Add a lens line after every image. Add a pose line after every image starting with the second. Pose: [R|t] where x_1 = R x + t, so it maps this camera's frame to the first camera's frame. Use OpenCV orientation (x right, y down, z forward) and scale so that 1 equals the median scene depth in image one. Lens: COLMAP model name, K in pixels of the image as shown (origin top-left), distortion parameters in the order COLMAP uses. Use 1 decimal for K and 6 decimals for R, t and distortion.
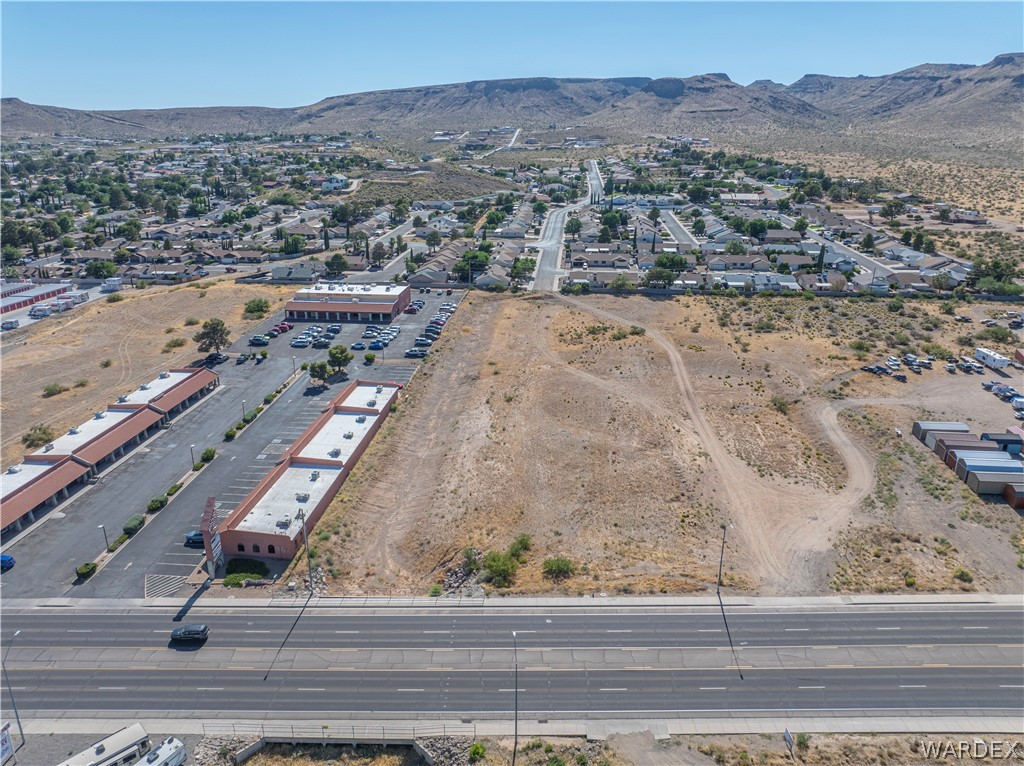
lens RADIAL K [[717.0, 0, 518.8], [0, 717.0, 368.2], [0, 0, 1]] dist [-0.030307, 0.017559]
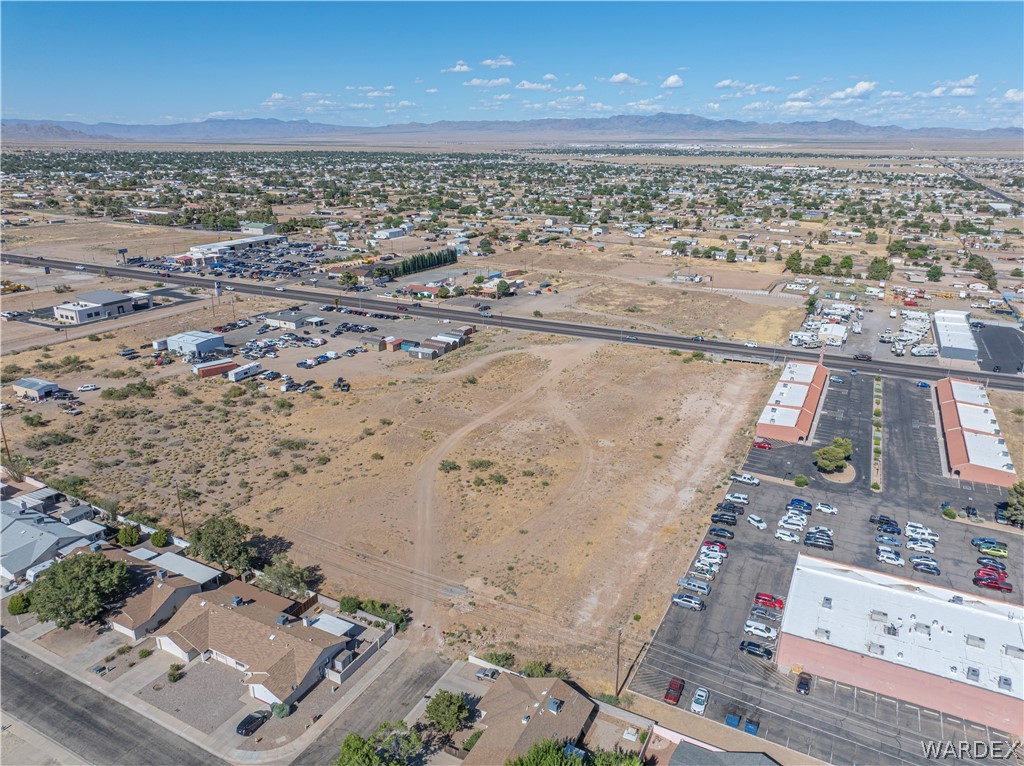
lens RADIAL K [[717.0, 0, 513.9], [0, 717.0, 377.2], [0, 0, 1]] dist [-0.030307, 0.017559]
pose [[-0.924698, -0.135927, 0.355608, -0.149390], [0.103910, 0.808506, 0.579242, -0.535071], [-0.366246, 0.572575, -0.733499, 1.405816]]
